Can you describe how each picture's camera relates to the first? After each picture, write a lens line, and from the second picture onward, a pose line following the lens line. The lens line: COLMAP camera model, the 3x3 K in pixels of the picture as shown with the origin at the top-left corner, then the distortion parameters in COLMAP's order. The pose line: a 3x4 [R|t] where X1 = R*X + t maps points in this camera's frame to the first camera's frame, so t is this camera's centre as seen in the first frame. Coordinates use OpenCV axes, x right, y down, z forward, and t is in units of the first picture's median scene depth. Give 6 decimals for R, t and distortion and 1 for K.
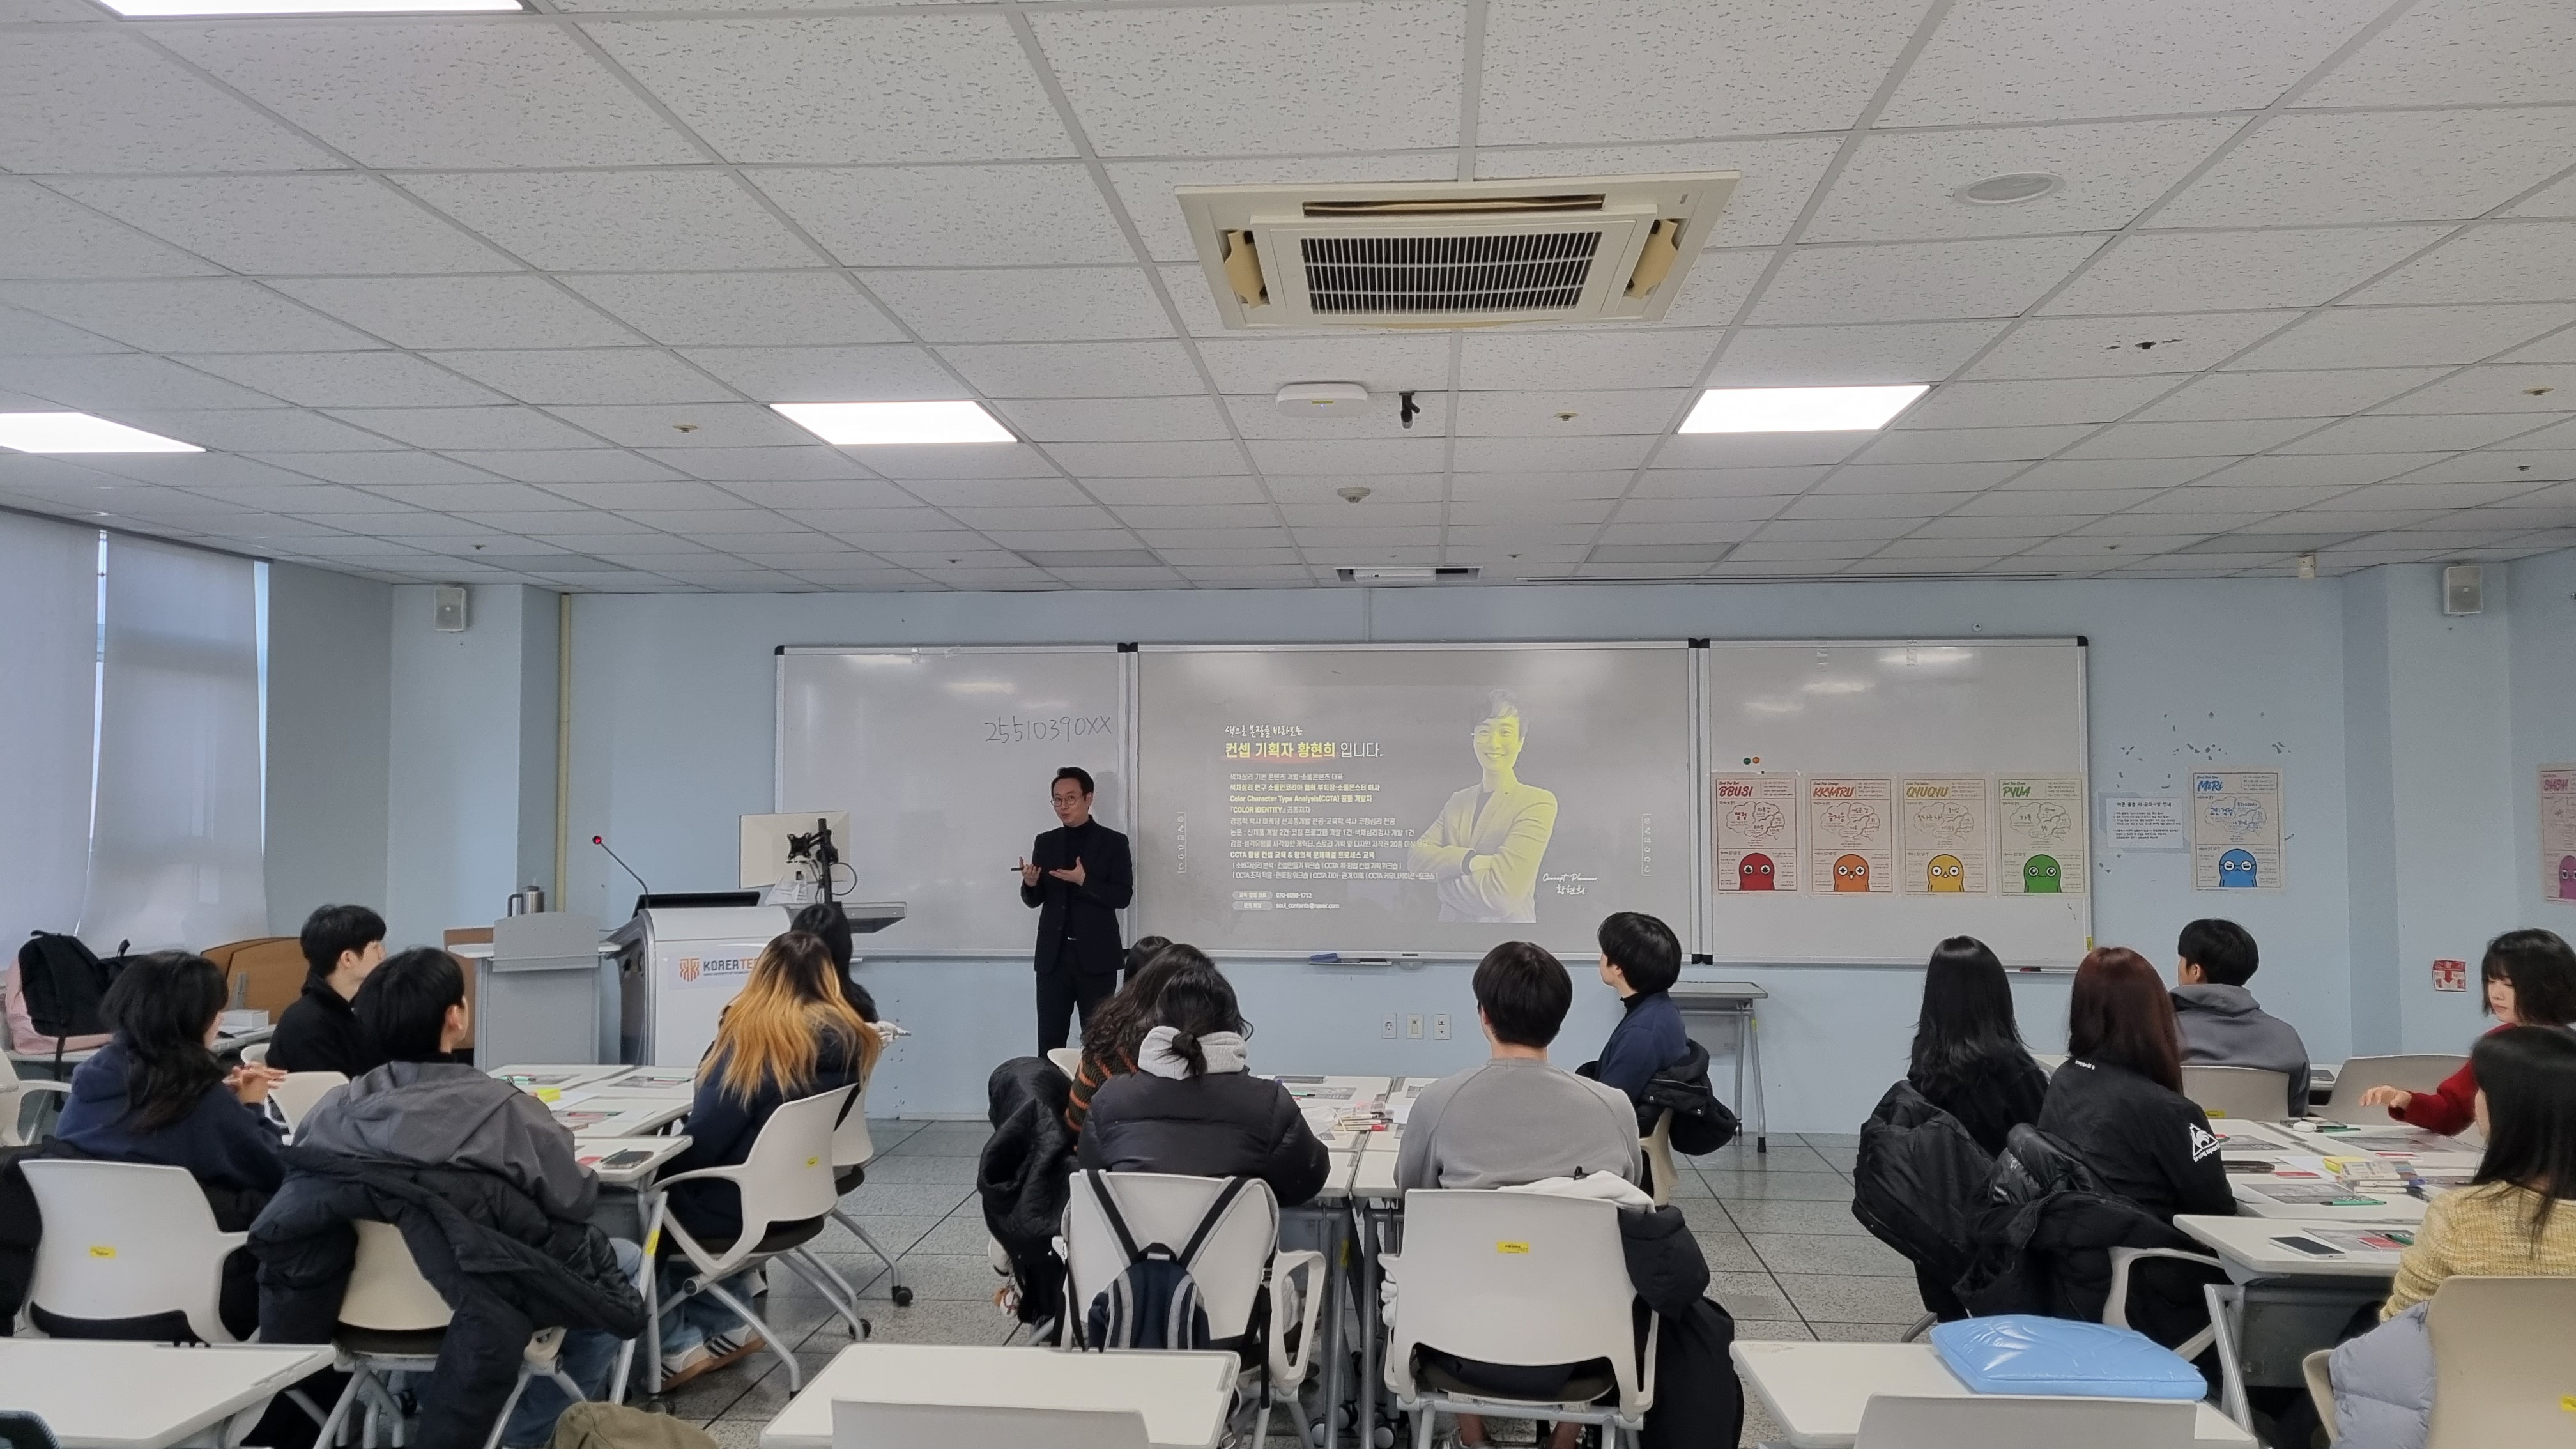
lens RADIAL K [[1910.1, 0, 1288.0], [0, 1910.1, 724.5], [0, 0, 1]] dist [0.048866, -0.000866]
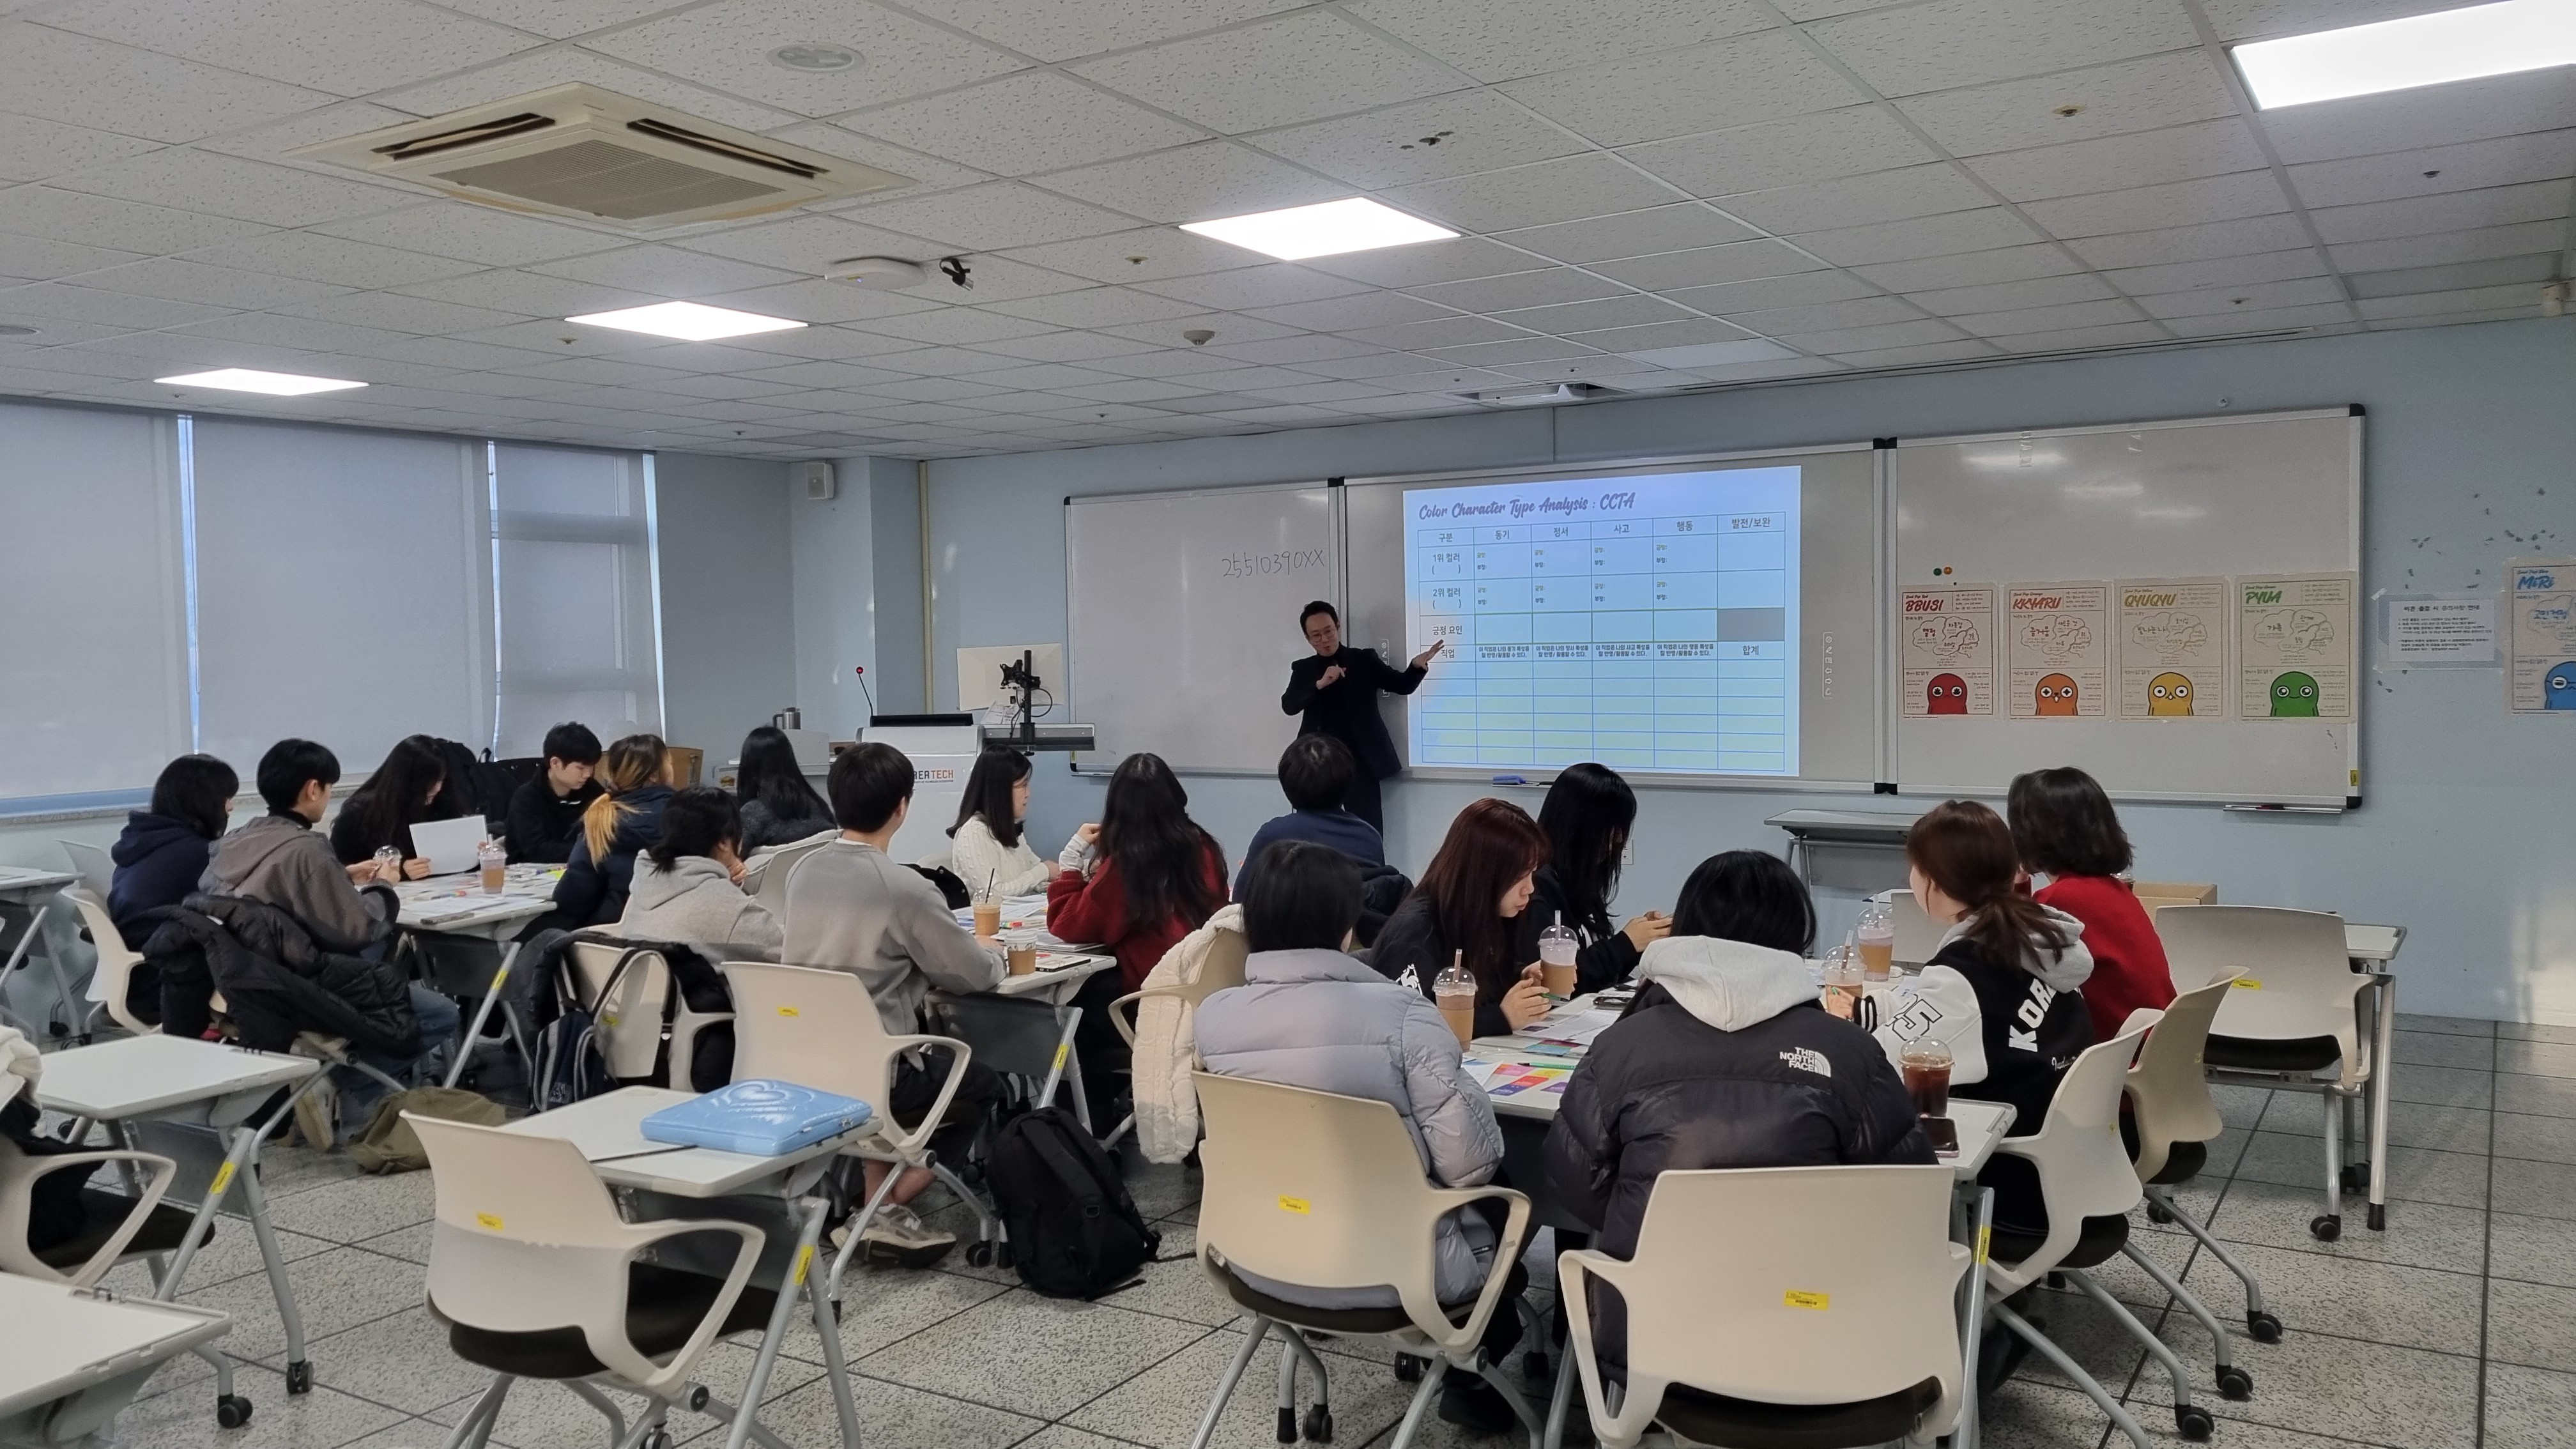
lens RADIAL K [[1924.3, 0, 1288.0], [0, 1924.3, 724.5], [0, 0, 1]] dist [0.036684, -0.001740]
pose [[0.885150, 0.004402, -0.465286, 0.396999], [0.038142, 0.995904, 0.081982, 0.004562], [0.463740, -0.090313, 0.881356, 0.050195]]
